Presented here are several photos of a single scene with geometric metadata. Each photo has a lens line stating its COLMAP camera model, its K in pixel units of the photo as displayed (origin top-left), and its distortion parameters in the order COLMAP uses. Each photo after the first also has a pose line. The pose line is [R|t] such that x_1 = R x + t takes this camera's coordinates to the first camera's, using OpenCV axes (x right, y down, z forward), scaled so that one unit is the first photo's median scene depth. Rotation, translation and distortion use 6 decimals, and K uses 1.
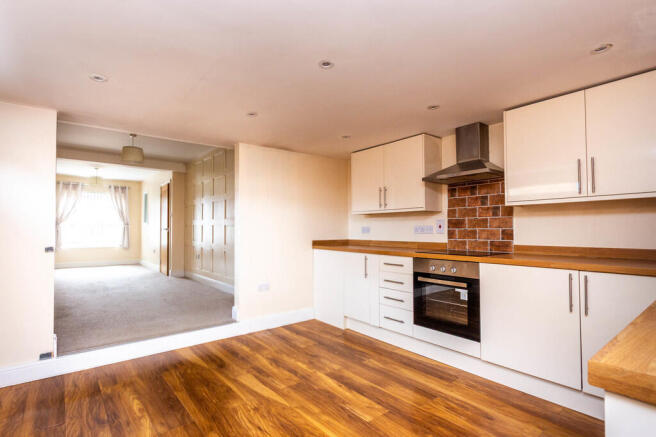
lens RADIAL K [[328.7, 0, 329.3], [0, 328.7, 222.7], [0, 0, 1]] dist [0.002828, -0.000004]
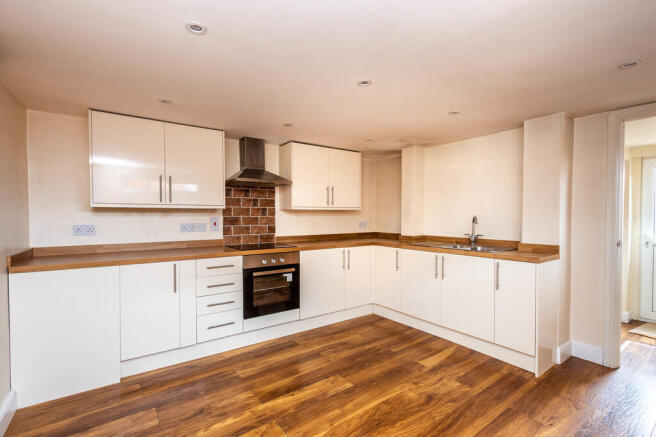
lens RADIAL K [[301.0, 0, 328.2], [0, 301.0, 222.6], [0, 0, 1]] dist [0.003942, 0.000605]
pose [[0.042196, -0.022631, 0.998853, -0.755570], [-0.021804, 0.999484, 0.023566, -0.028668], [-0.998871, -0.022774, 0.041681, 0.787657]]
